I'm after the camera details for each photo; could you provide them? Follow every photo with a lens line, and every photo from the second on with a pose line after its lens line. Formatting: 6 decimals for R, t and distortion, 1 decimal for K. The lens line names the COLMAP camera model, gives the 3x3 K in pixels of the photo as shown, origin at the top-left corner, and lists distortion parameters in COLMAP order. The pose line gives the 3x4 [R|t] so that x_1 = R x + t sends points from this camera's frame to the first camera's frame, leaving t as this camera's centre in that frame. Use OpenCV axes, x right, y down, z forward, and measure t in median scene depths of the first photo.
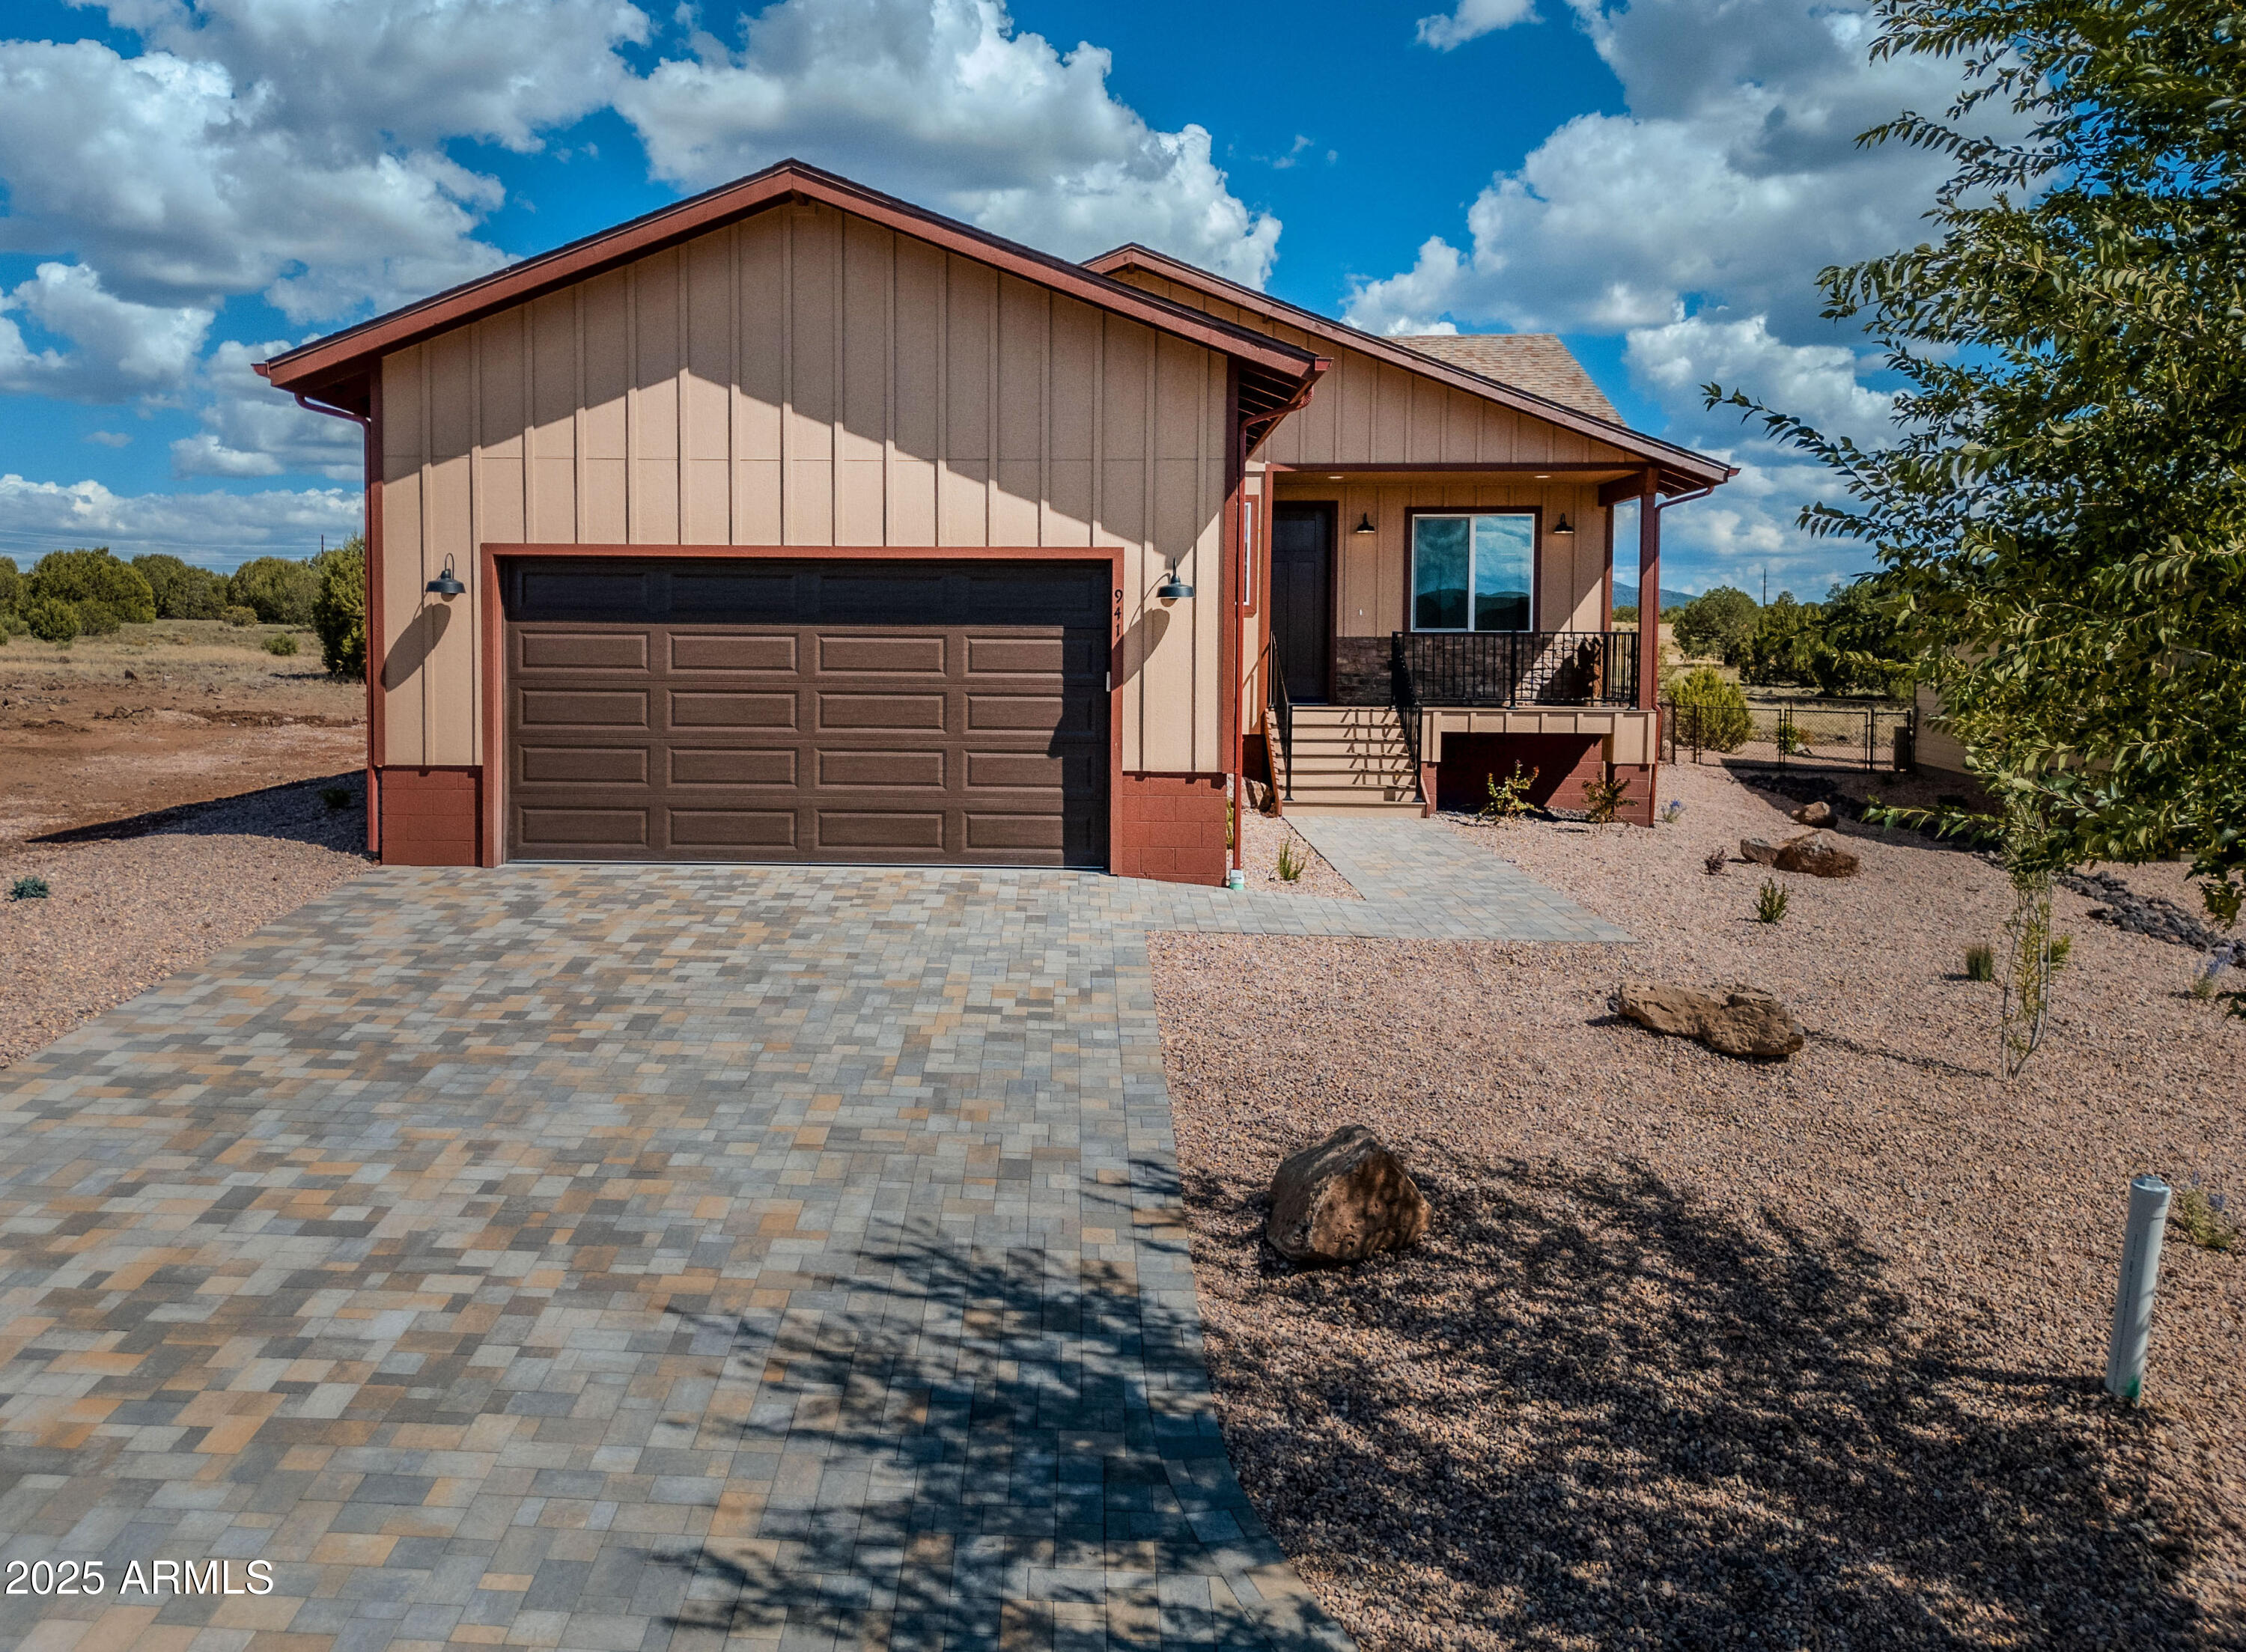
lens RADIAL K [[1783.6, 0, 990.8], [0, 1783.6, 713.1], [0, 0, 1]] dist [0.064861, -0.046075]
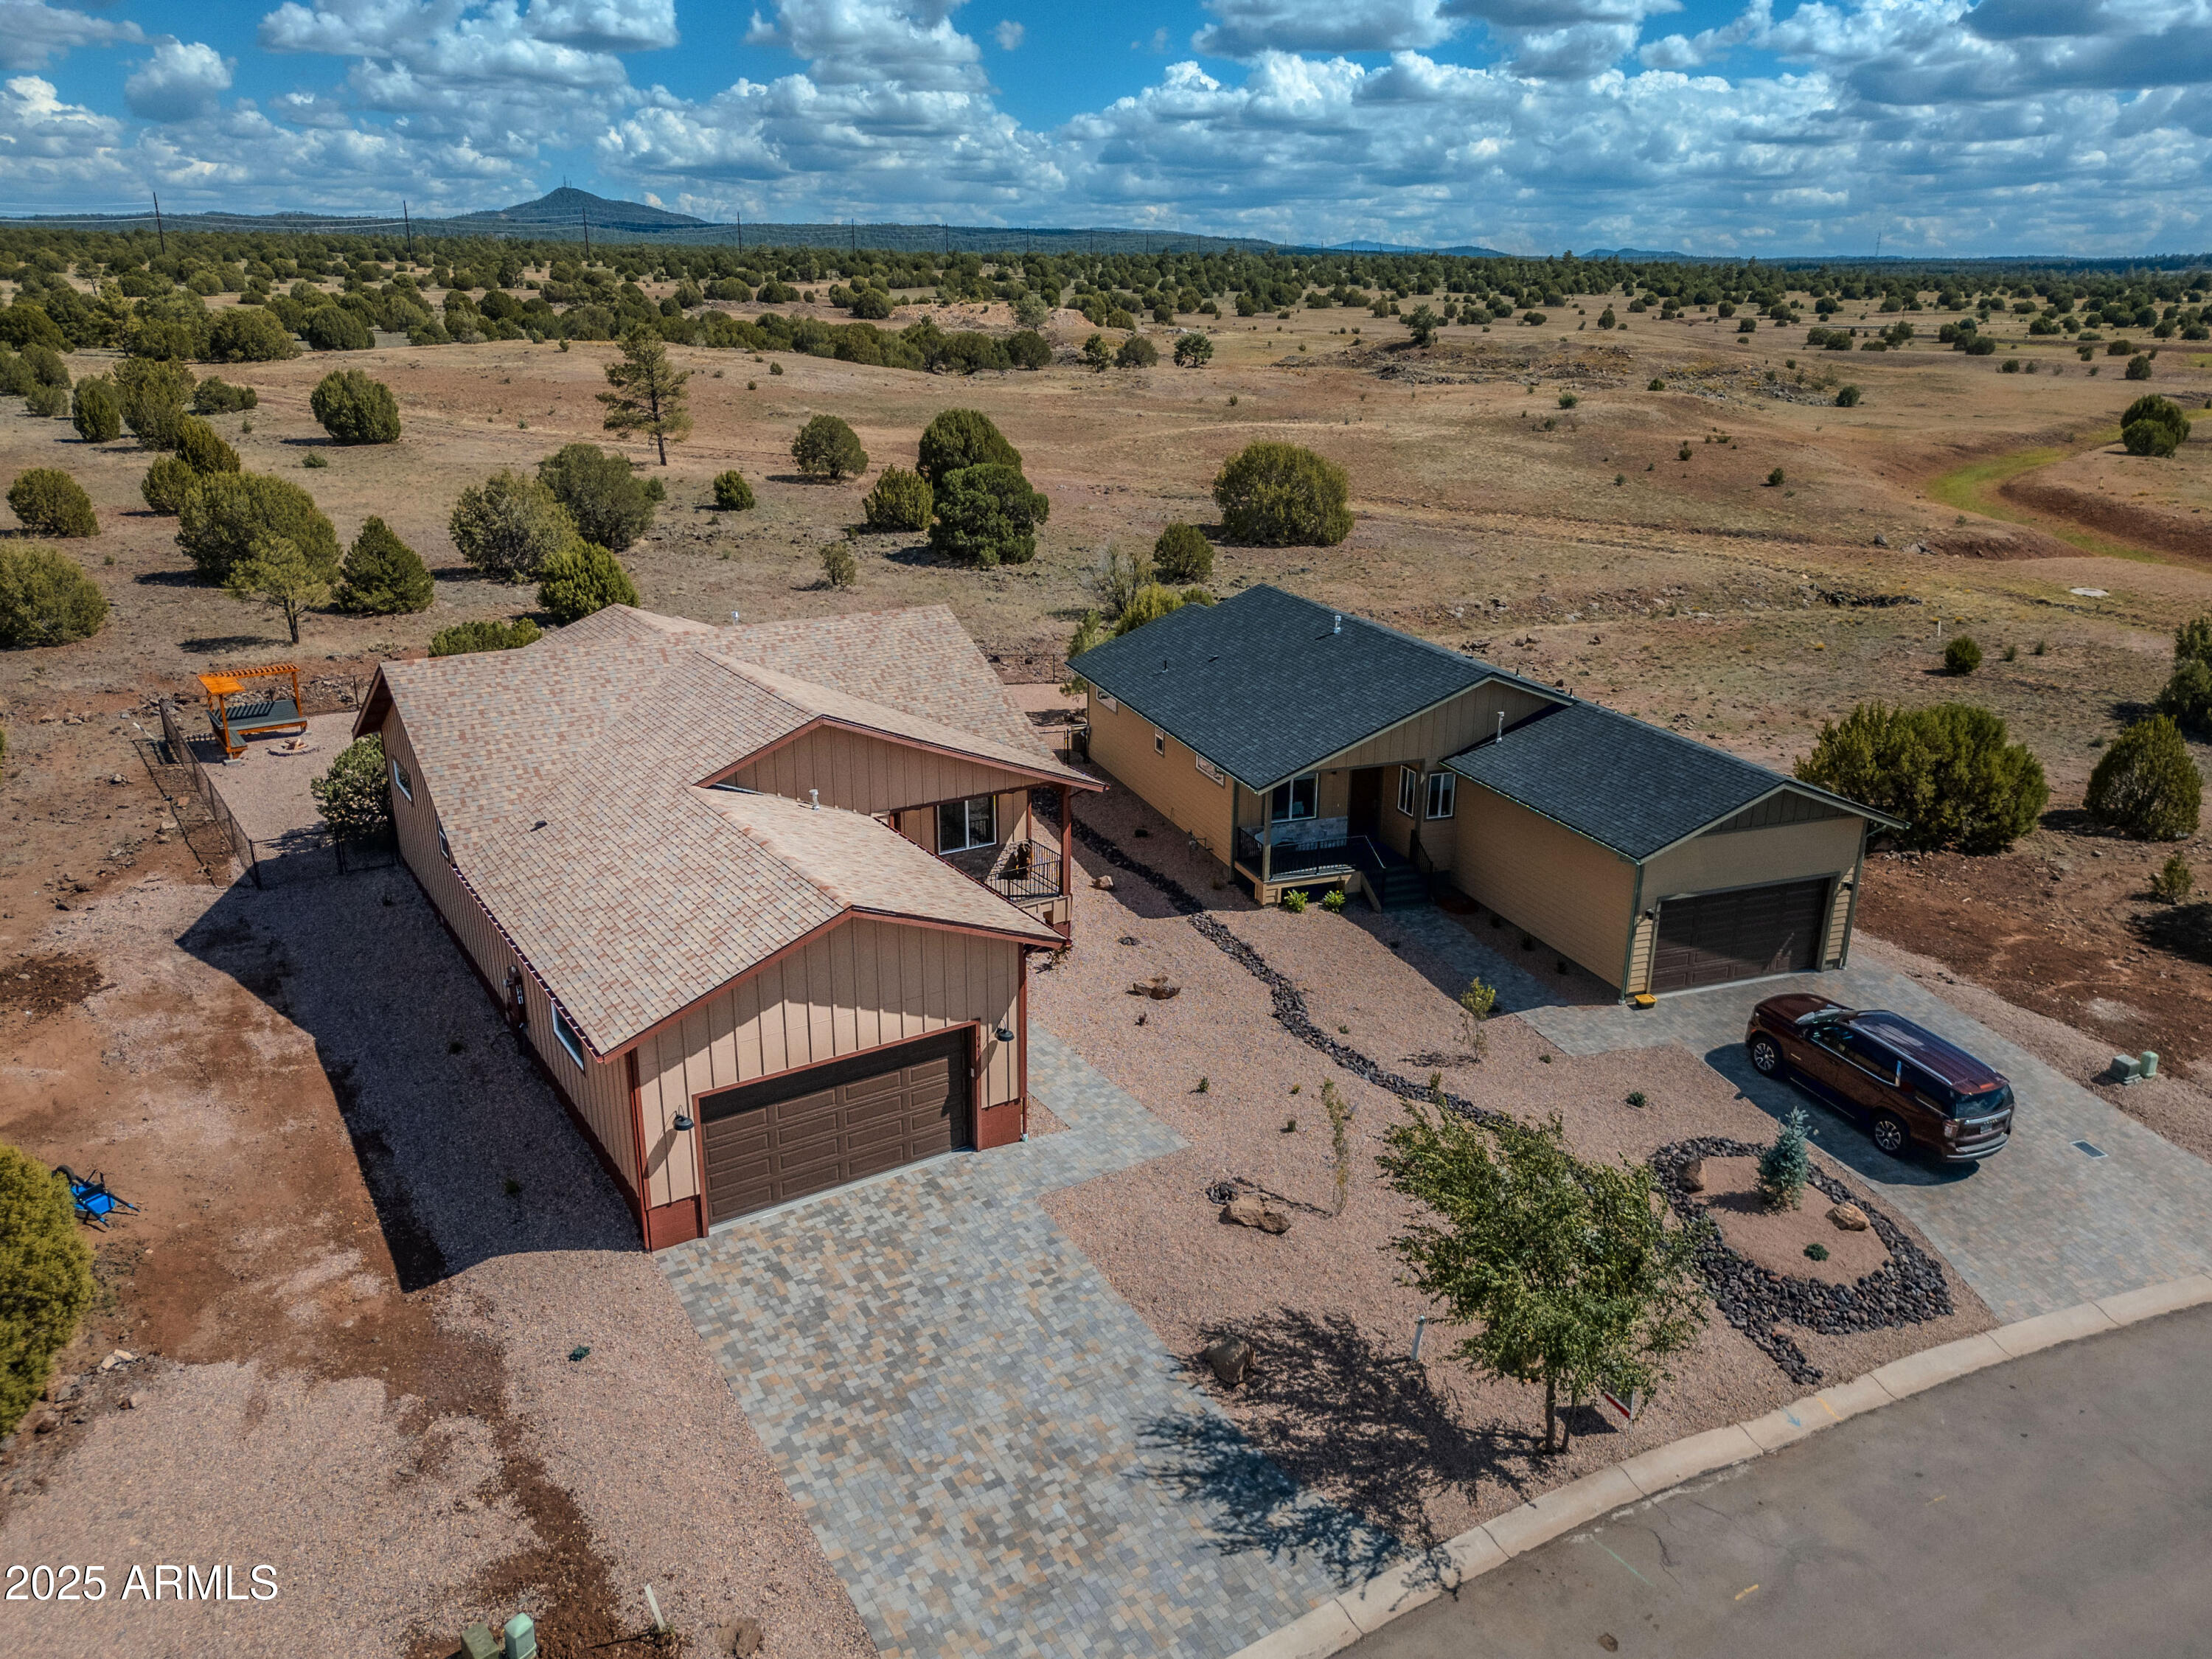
lens RADIAL K [[1603.4, 0, 1106.0], [0, 1603.4, 829.5], [0, 0, 1]] dist [0.066070, -0.056488]
pose [[0.812195, -0.188482, 0.552100, -0.850720], [0.015424, 0.952978, 0.302648, -0.915146], [-0.583182, -0.237293, 0.776911, -0.581958]]
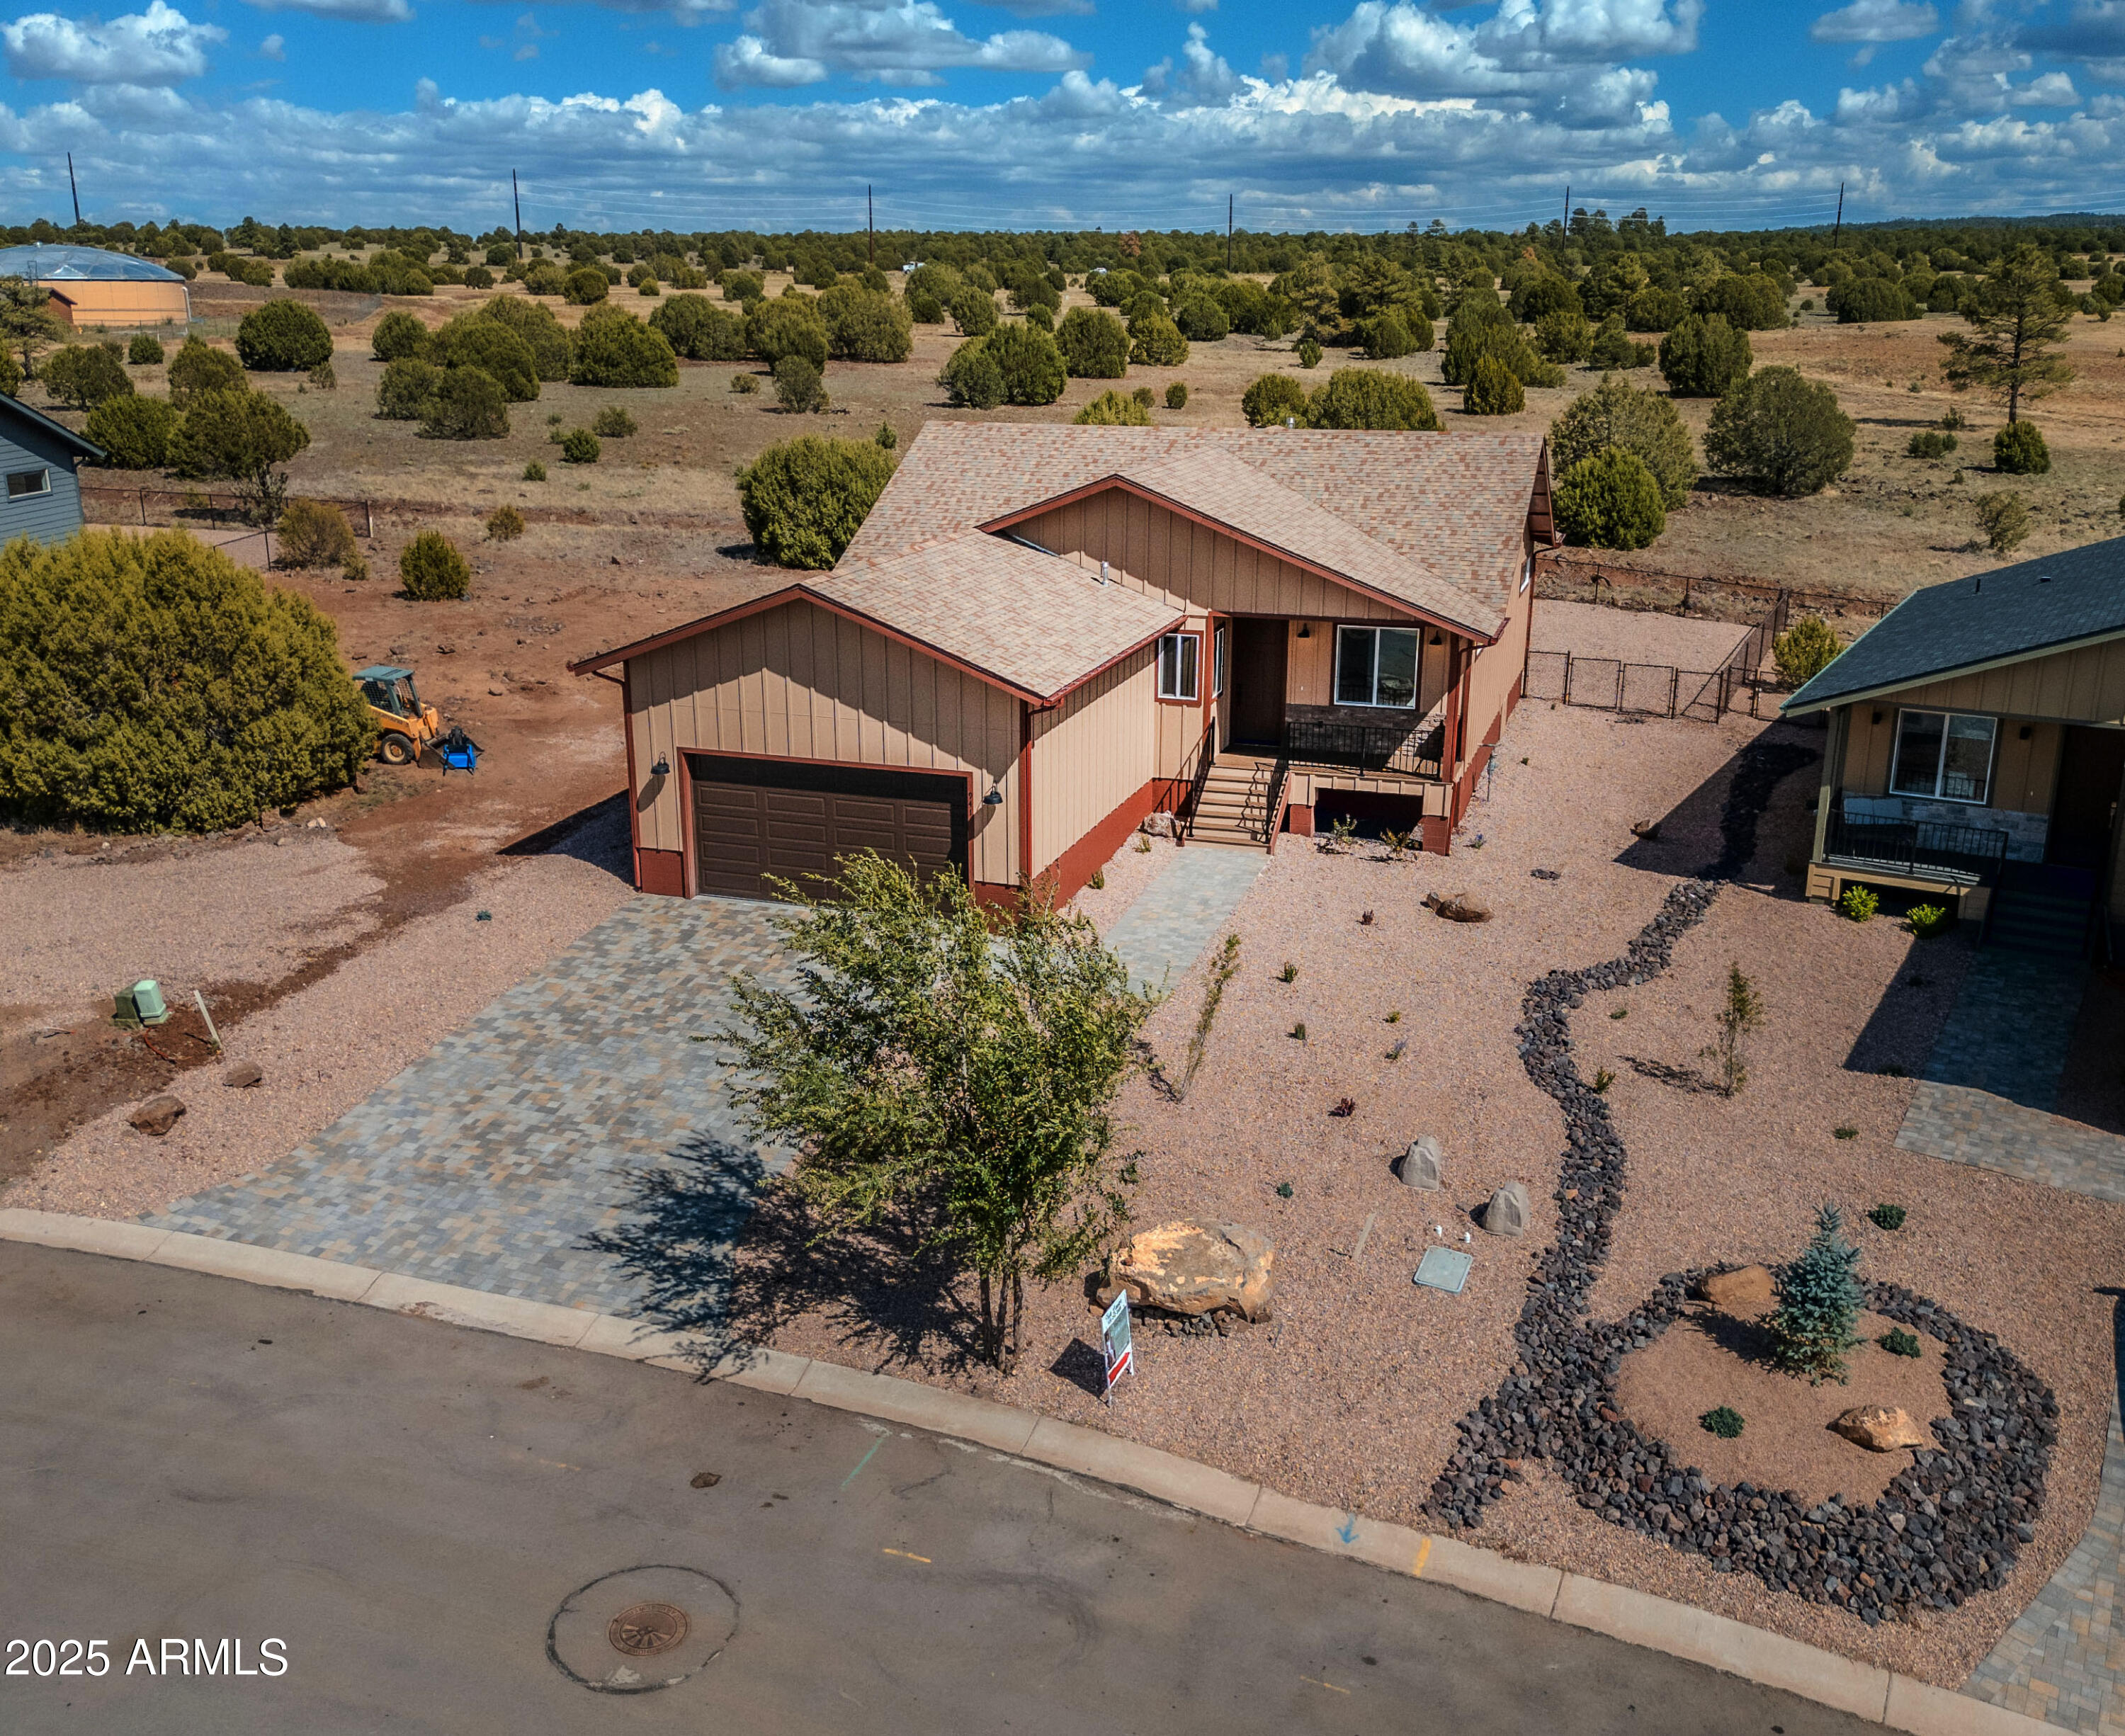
lens RADIAL K [[1920.9, 0, 1056.9], [0, 1920.9, 853.5], [0, 0, 1]] dist [0.137966, -0.285205]
pose [[0.962863, 0.071563, -0.260332, 0.718583], [-0.003740, 0.967675, 0.252173, -0.537553], [0.269963, -0.241835, 0.932006, -0.964592]]
